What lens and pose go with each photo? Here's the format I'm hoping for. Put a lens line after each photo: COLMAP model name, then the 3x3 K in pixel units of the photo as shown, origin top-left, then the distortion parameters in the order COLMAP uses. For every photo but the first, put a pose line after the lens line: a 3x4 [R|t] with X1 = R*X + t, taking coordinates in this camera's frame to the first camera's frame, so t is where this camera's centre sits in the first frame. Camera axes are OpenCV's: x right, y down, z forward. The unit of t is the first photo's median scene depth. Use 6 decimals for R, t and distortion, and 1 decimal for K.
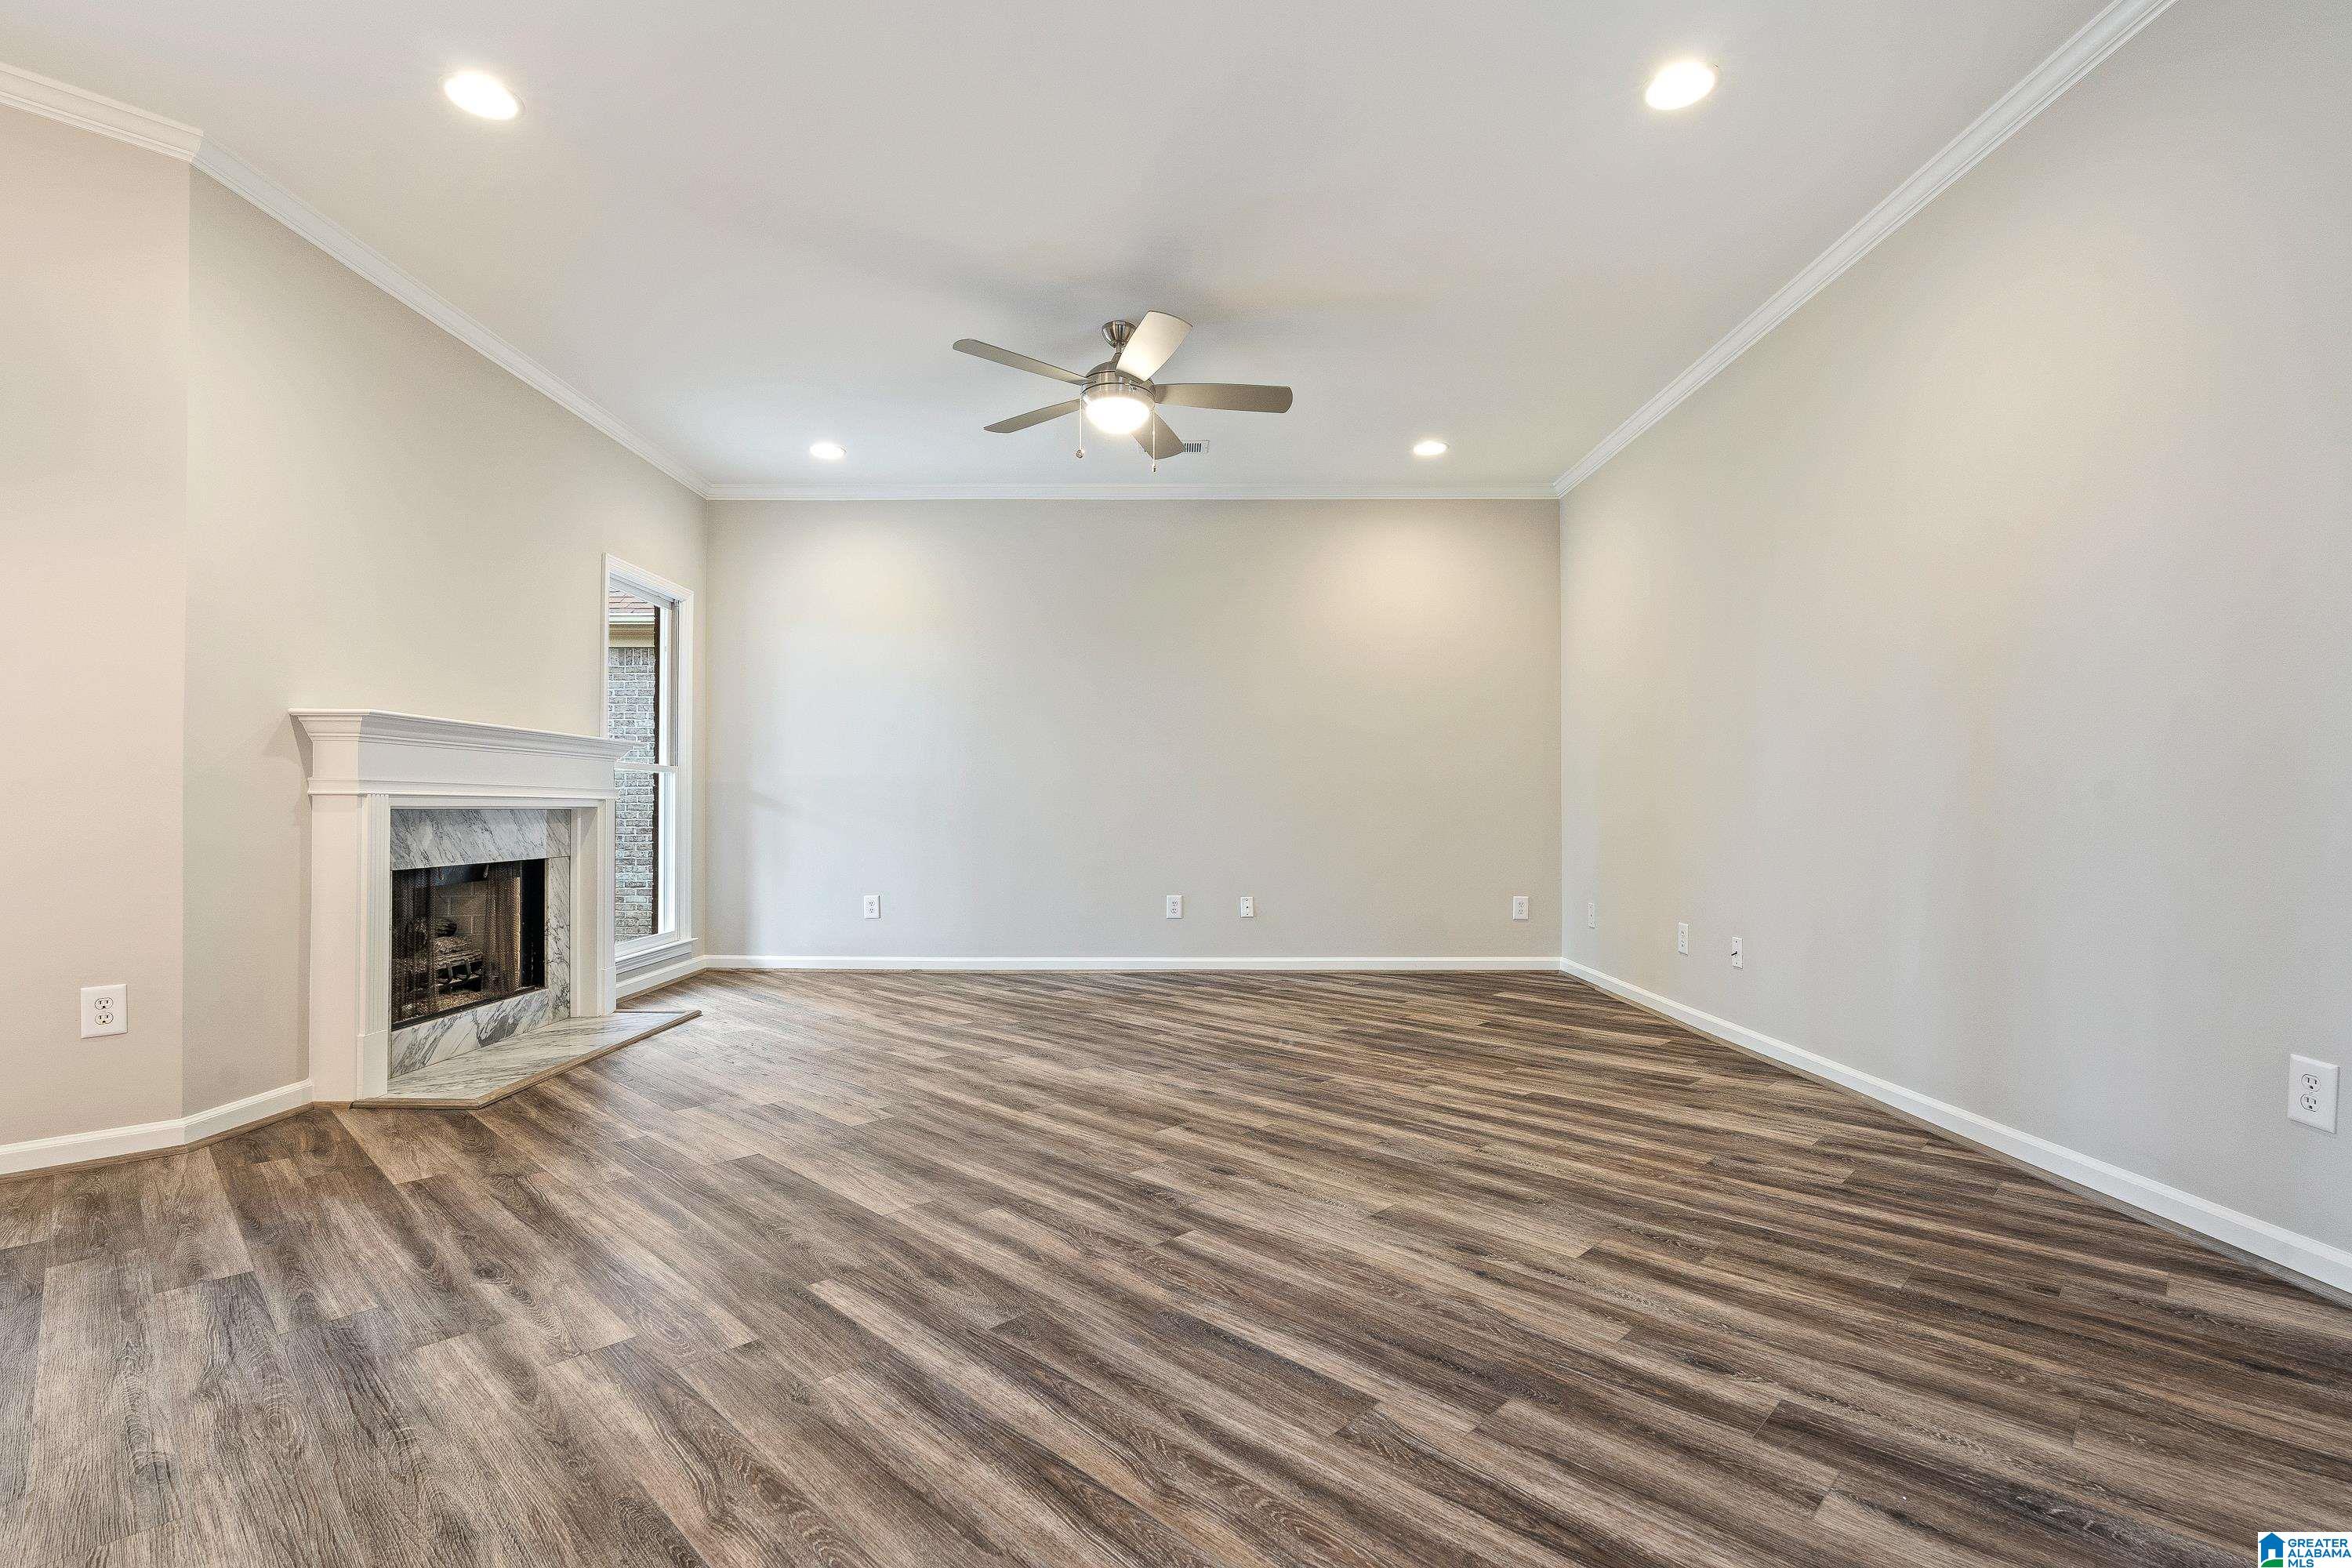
lens RADIAL K [[1080.2, 0, 1172.6], [0, 1080.2, 795.1], [0, 0, 1]] dist [-0.001854, -0.000145]
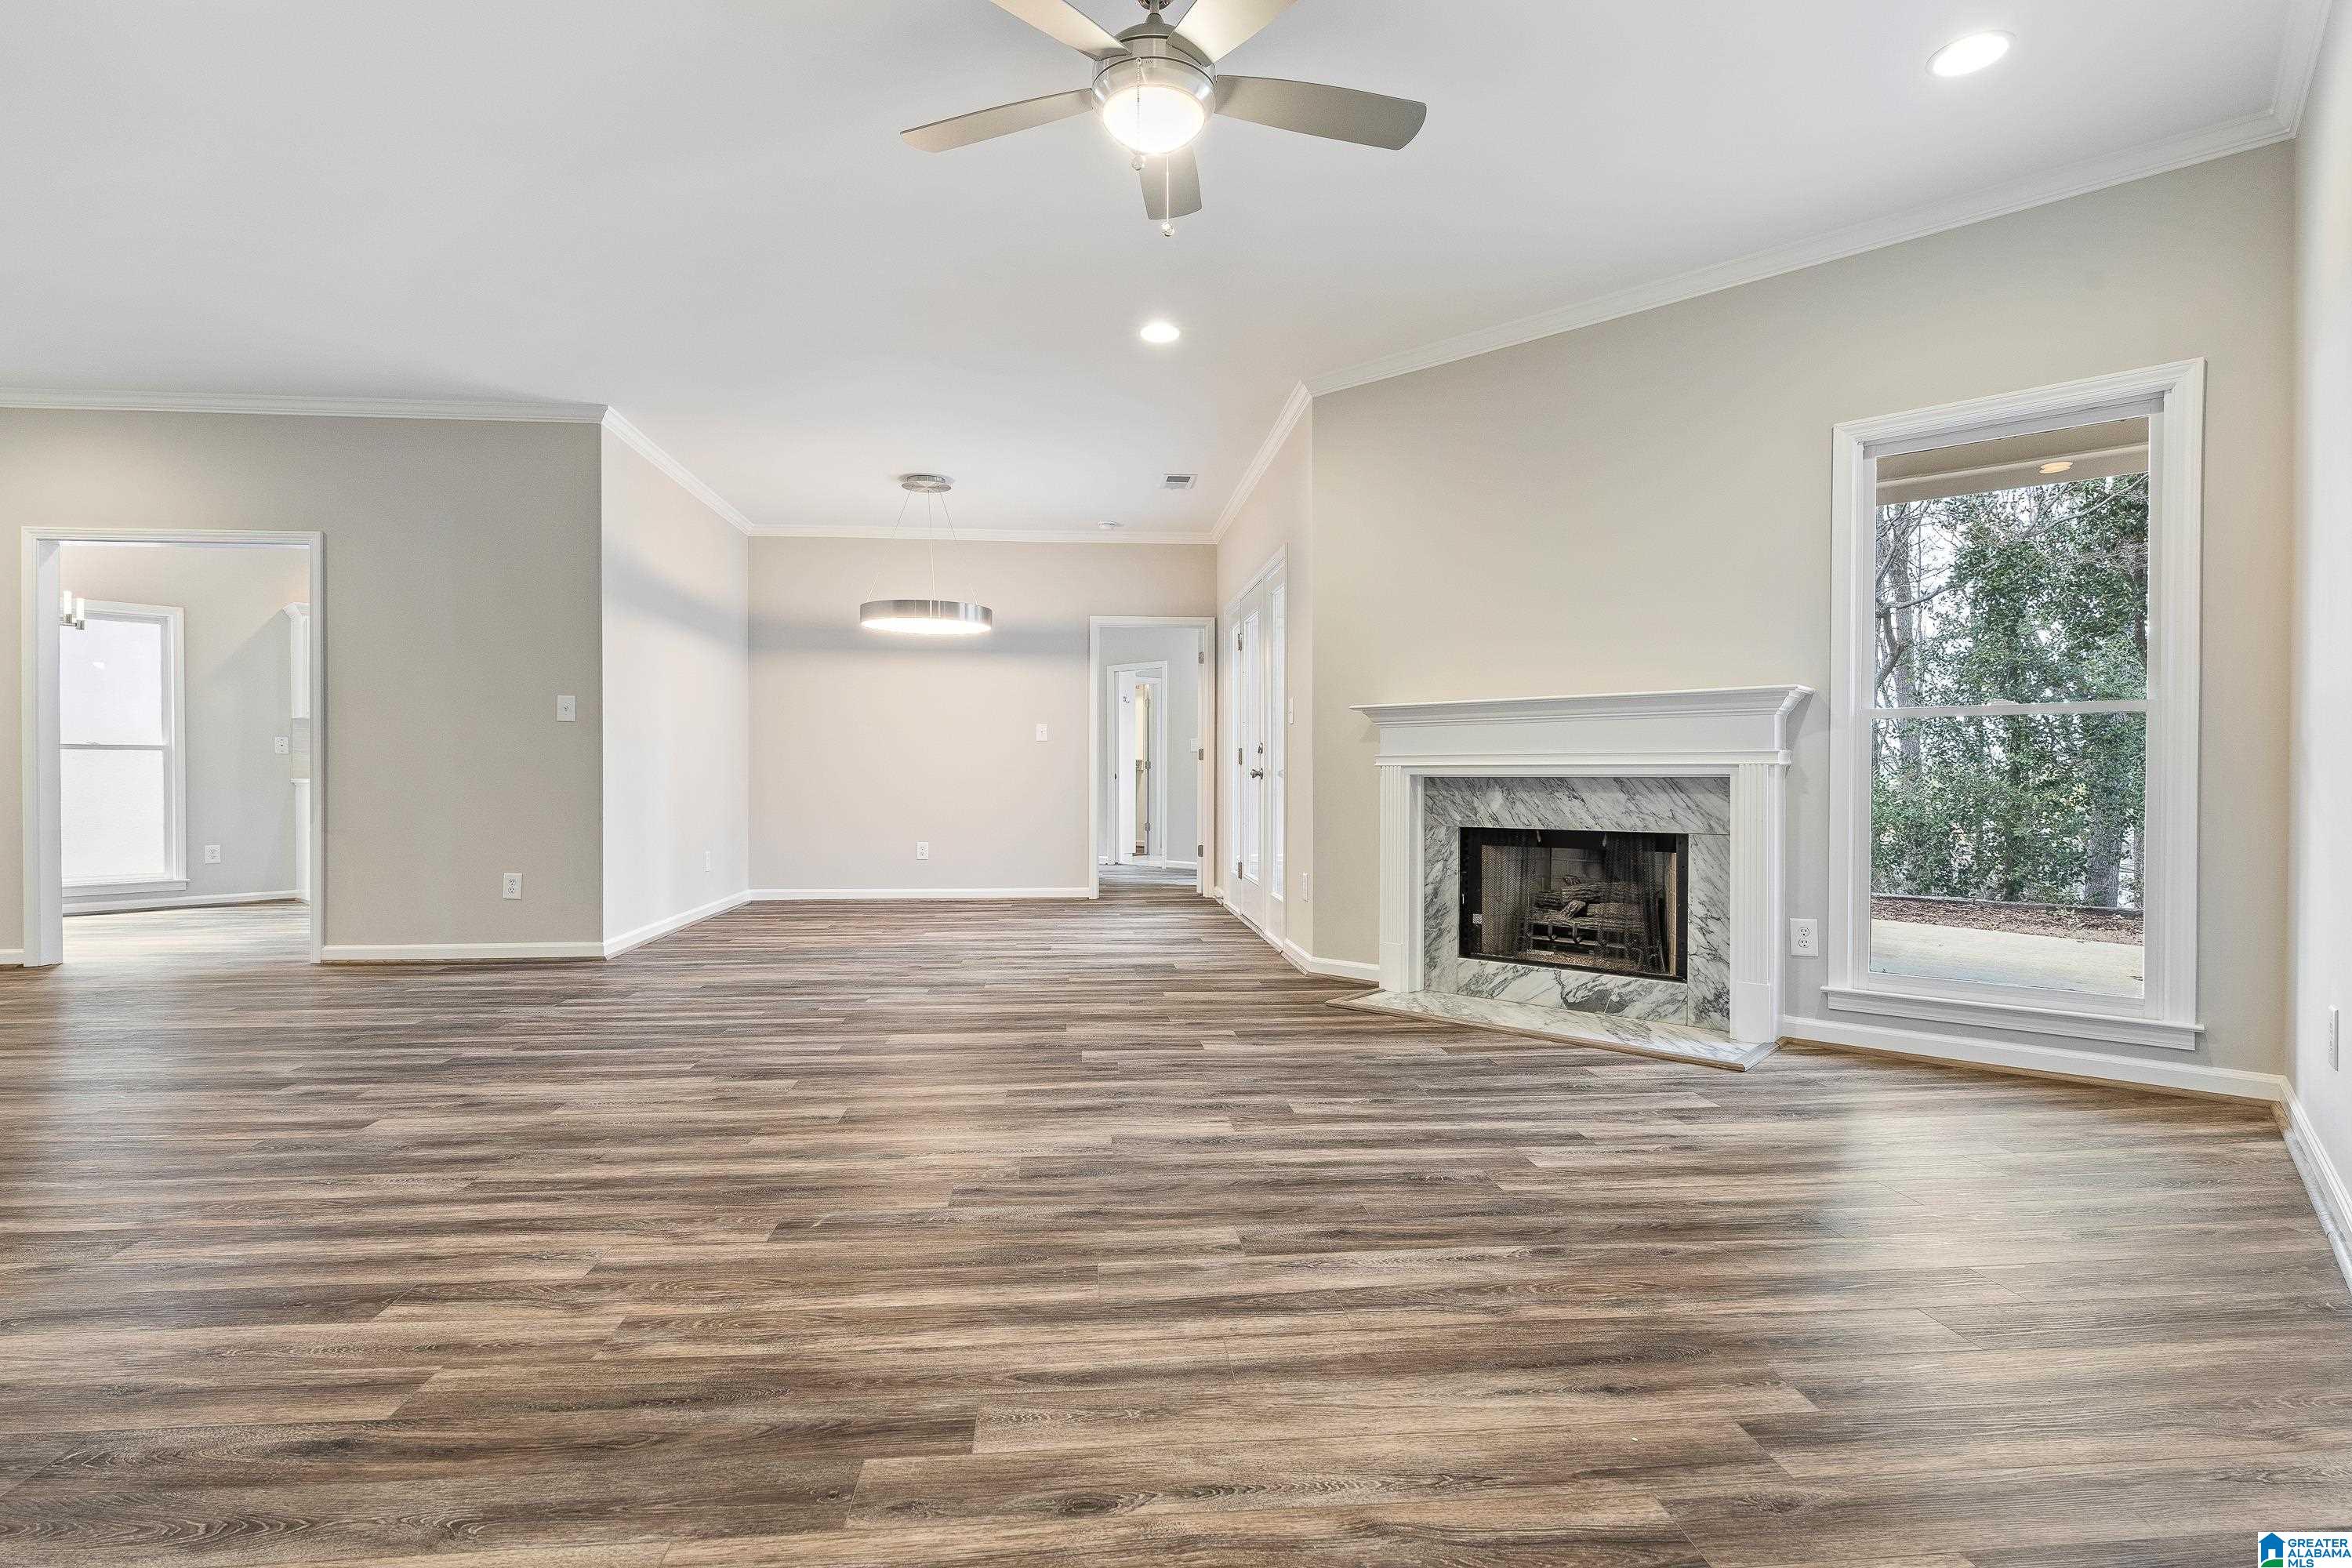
lens RADIAL K [[1147.9, 0, 1175.1], [0, 1147.9, 790.5], [0, 0, 1]] dist [0.000589, 0.001717]
pose [[-0.655857, 0.006888, -0.754853, 0.530032], [0.009343, 0.999956, 0.001006, 0.025531], [0.754827, -0.006393, -0.655893, 1.771298]]
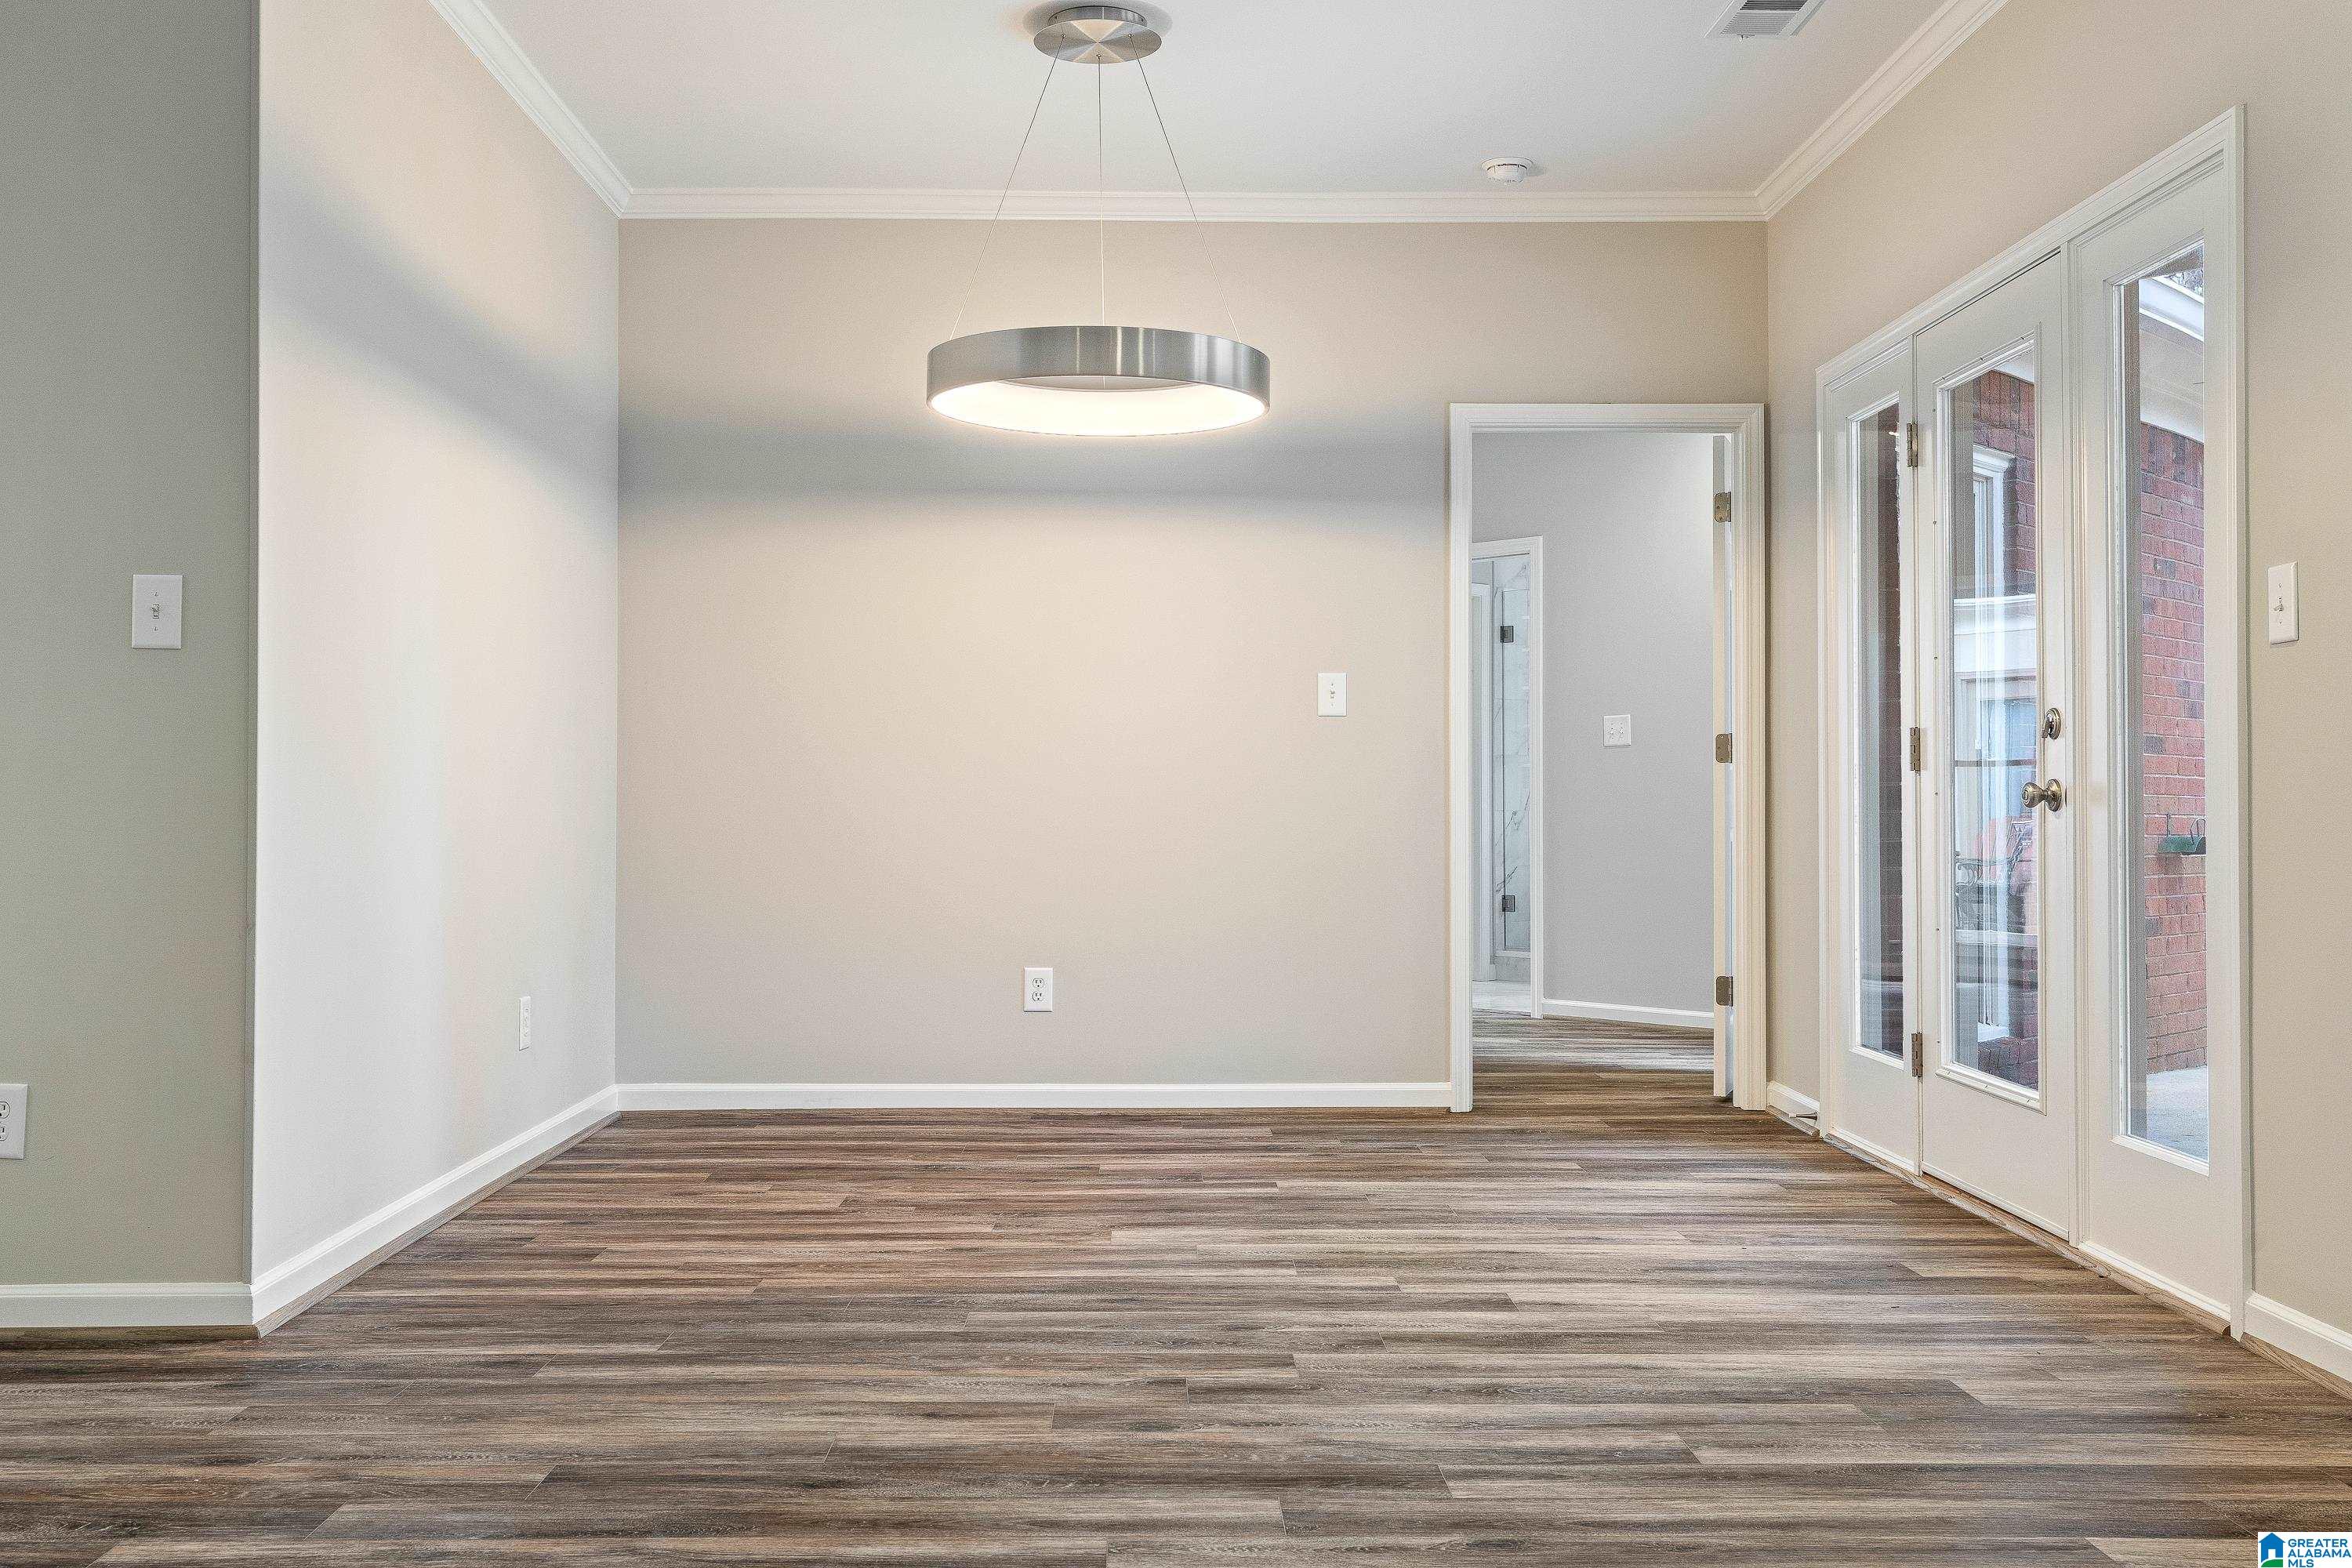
lens RADIAL K [[2100.6, 0, 1174.0], [0, 2100.6, 780.9], [0, 0, 1]] dist [0.021764, -0.000766]
pose [[-0.700917, -0.008965, -0.713186, 0.326943], [0.008562, 0.999743, -0.020982, 0.016267], [0.713191, -0.020813, -0.700660, 1.302841]]
